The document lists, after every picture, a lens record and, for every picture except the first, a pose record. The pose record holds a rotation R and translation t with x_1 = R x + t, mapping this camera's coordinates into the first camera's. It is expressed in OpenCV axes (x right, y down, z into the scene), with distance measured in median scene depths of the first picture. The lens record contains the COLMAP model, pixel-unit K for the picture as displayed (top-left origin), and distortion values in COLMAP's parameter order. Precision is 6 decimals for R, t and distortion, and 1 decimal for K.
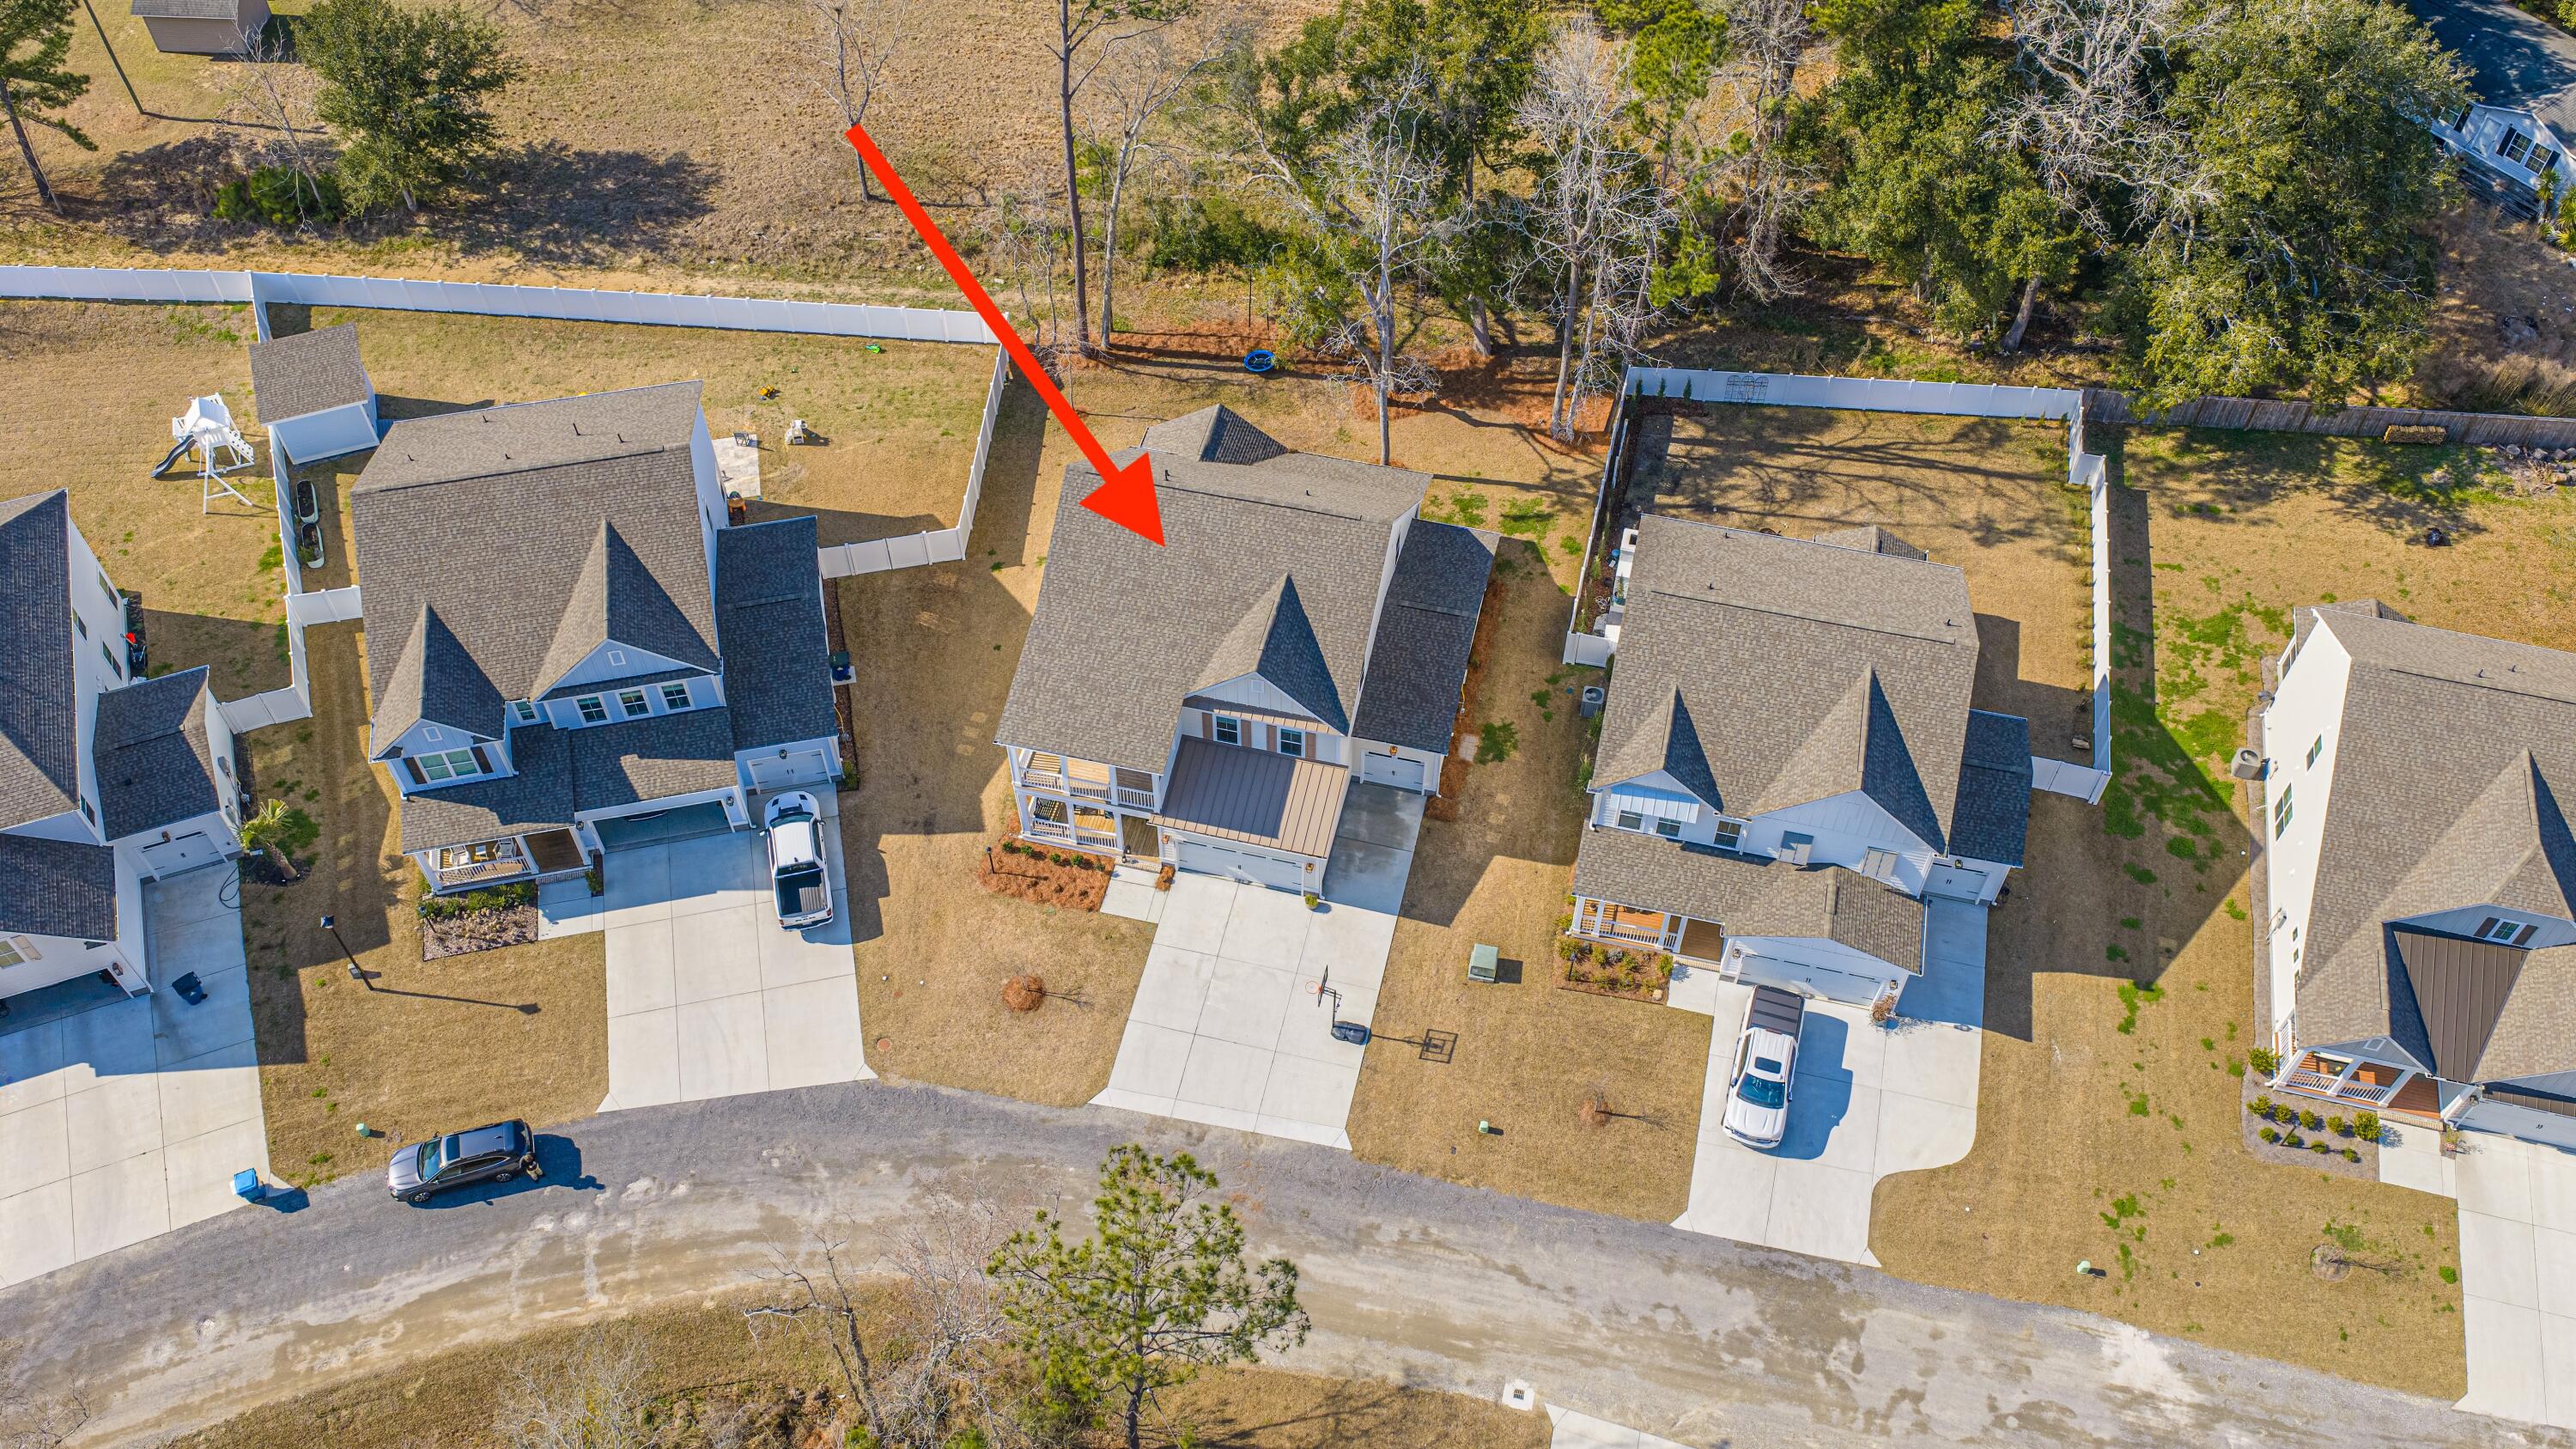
lens RADIAL K [[2162.1, 0, 1288.0], [0, 2162.1, 724.5], [0, 0, 1]] dist [0.009351, 0.008162]
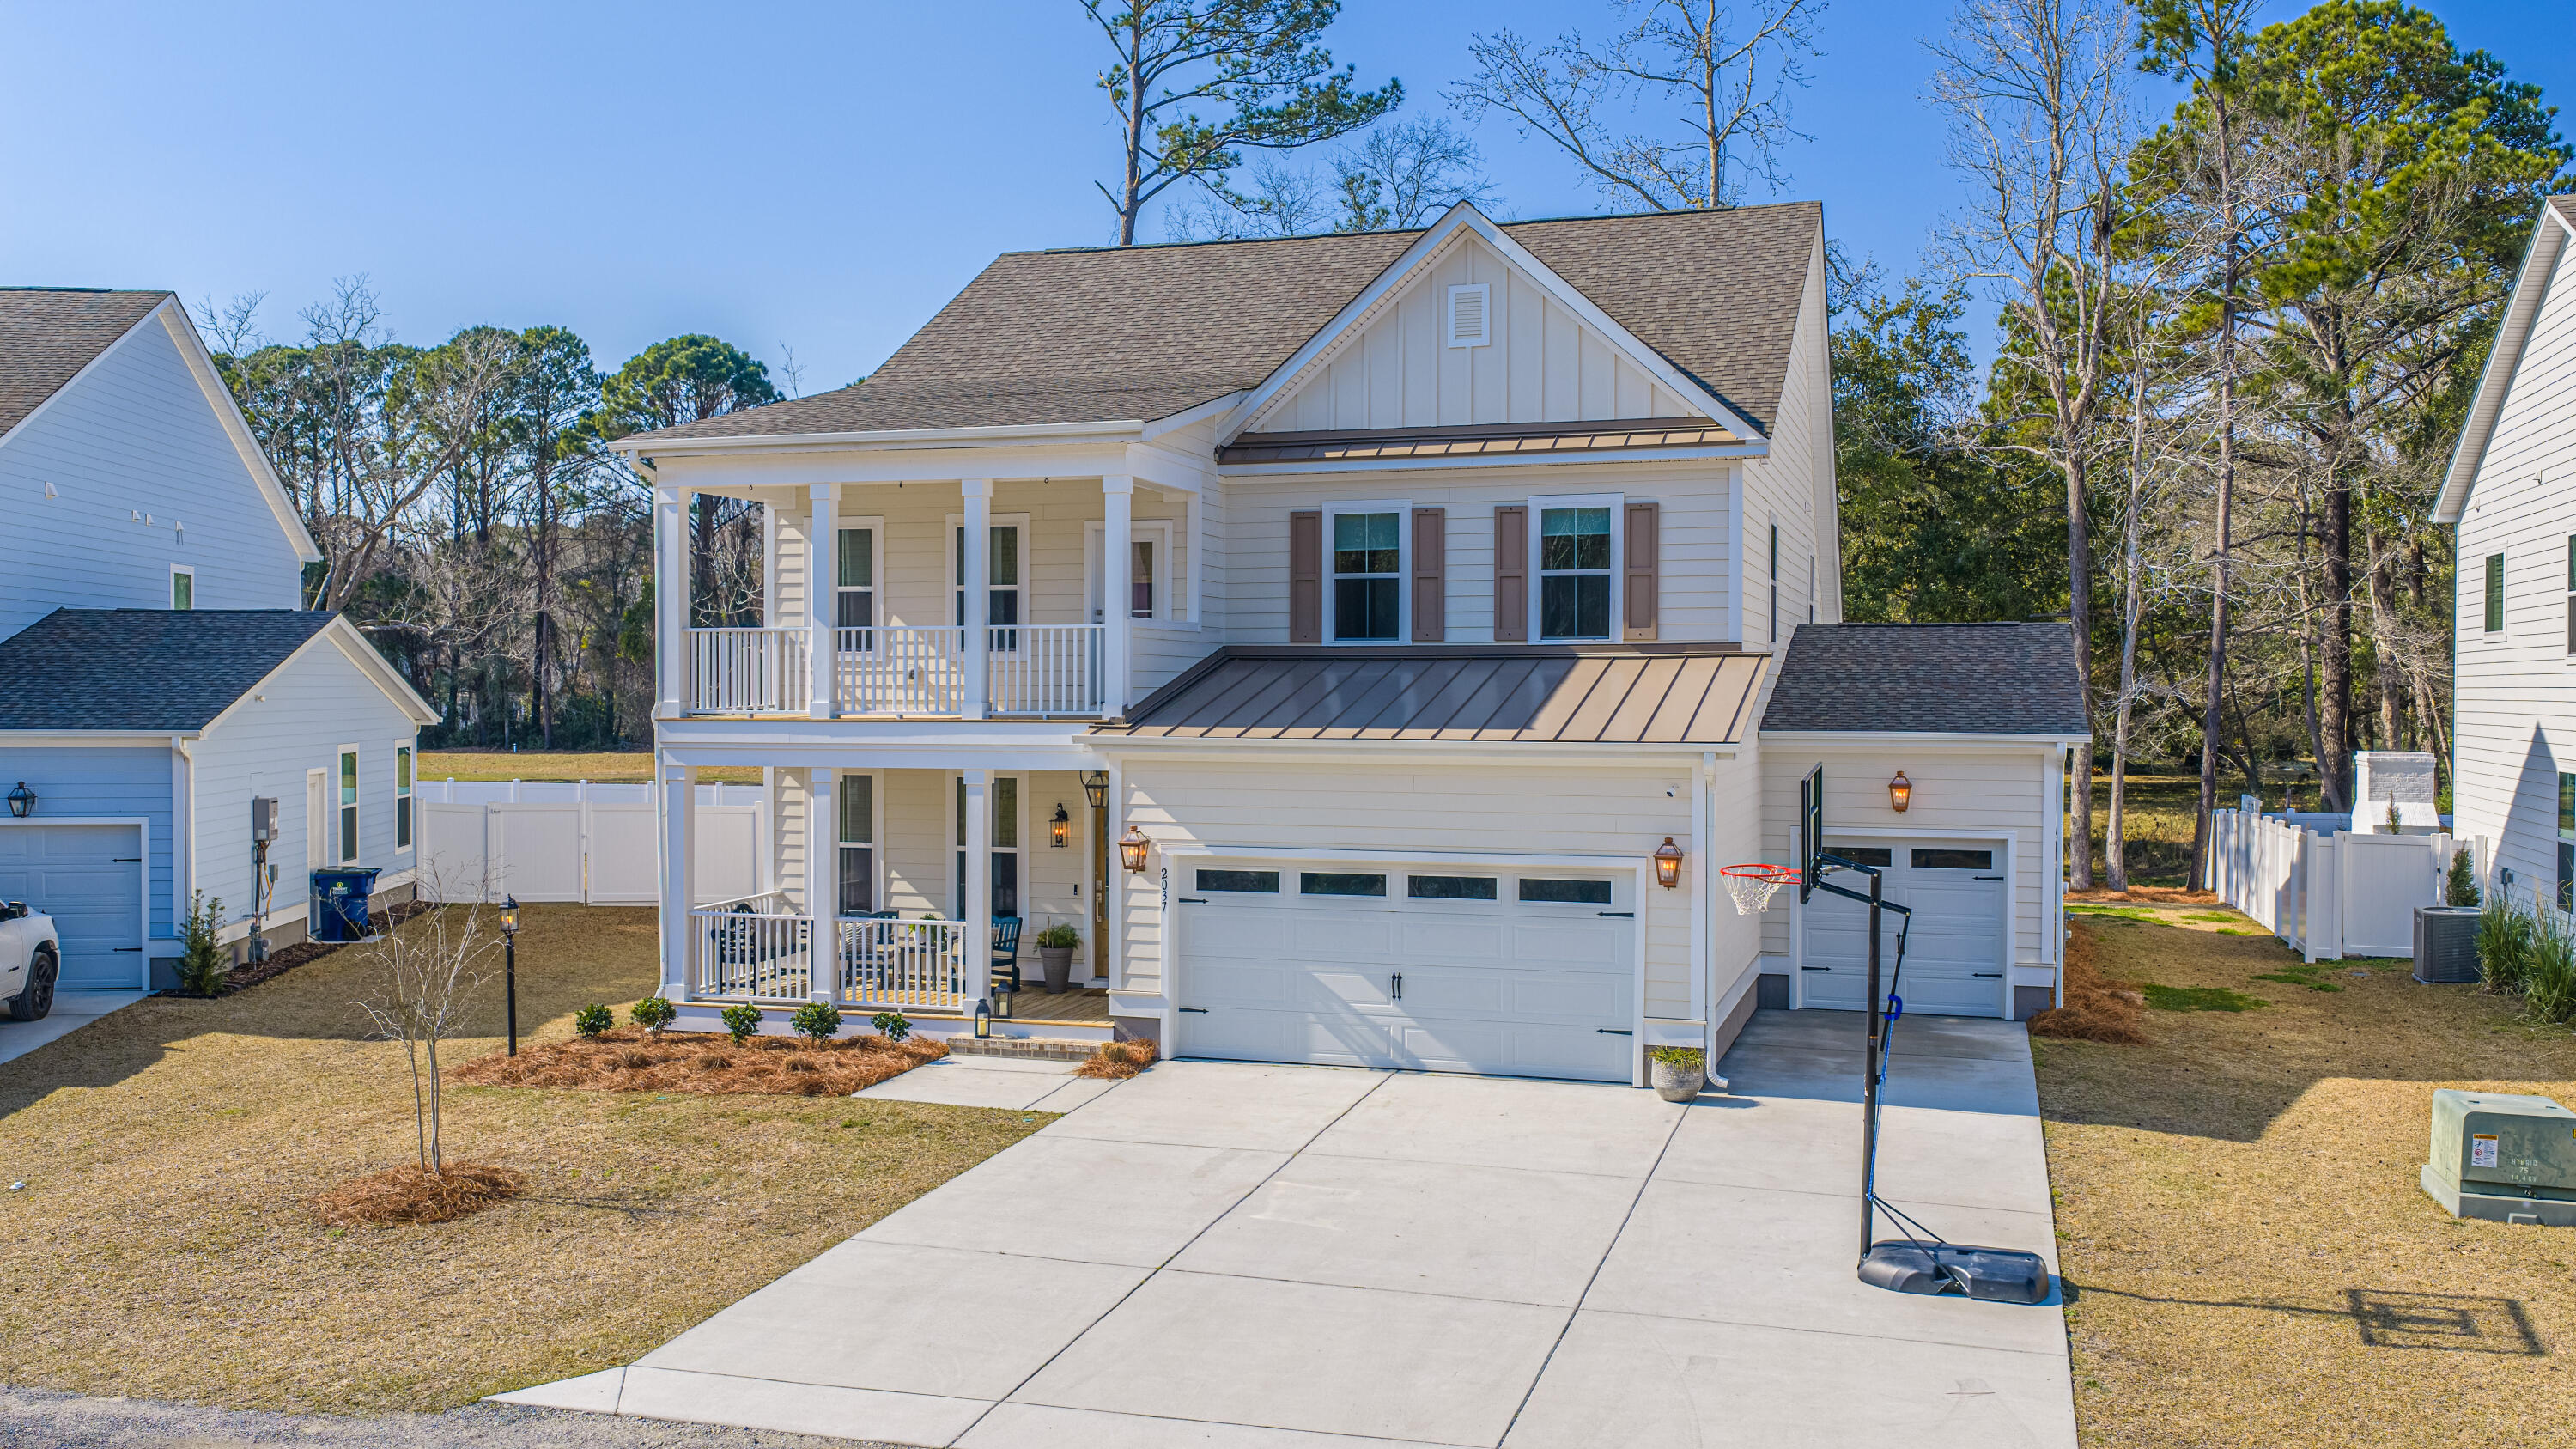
lens RADIAL K [[2184.1, 0, 1288.0], [0, 2184.1, 724.5], [0, 0, 1]] dist [0.030193, -0.108216]
pose [[0.997034, 0.004869, -0.076805, -0.015208], [-0.062799, 0.628366, -0.775379, 0.262806], [0.044486, 0.777902, 0.626808, 0.821512]]
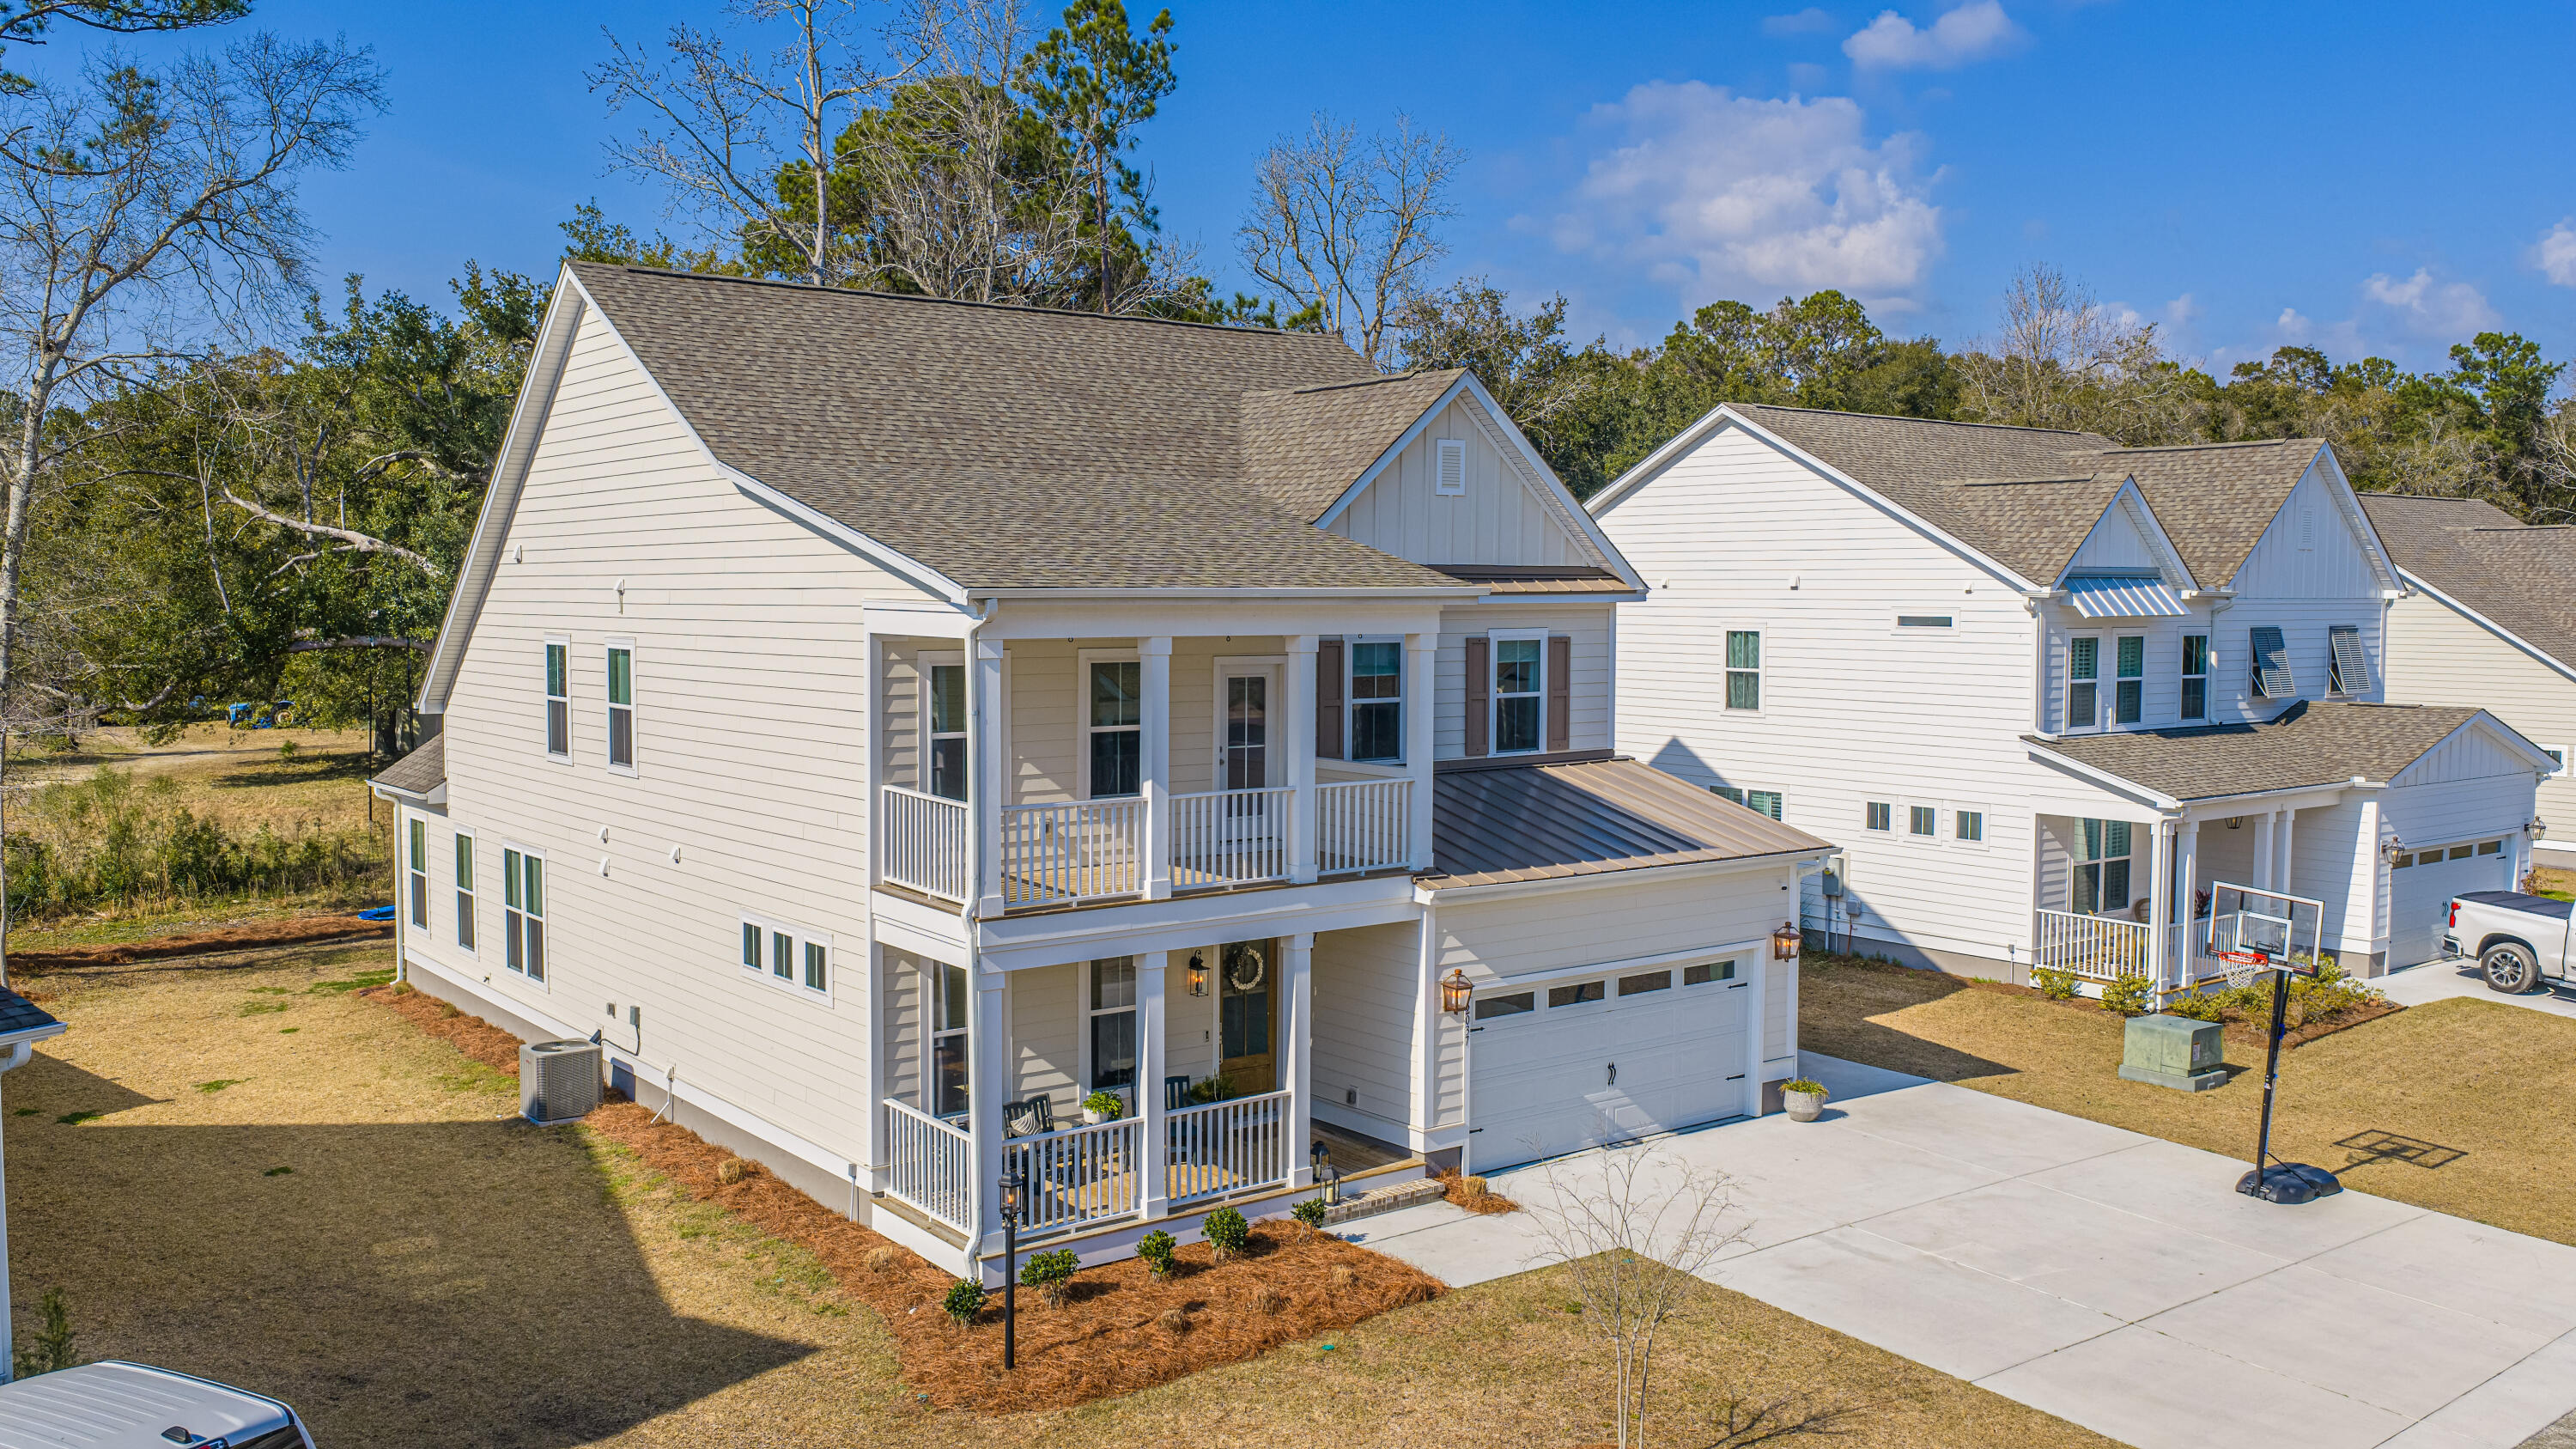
lens RADIAL K [[2184.1, 0, 1288.0], [0, 2184.1, 724.5], [0, 0, 1]] dist [0.030193, -0.108216]
pose [[0.628127, -0.046974, 0.776691, -0.301055], [0.613106, 0.644506, -0.456852, 0.152068], [-0.479122, 0.763155, 0.433632, 0.865877]]
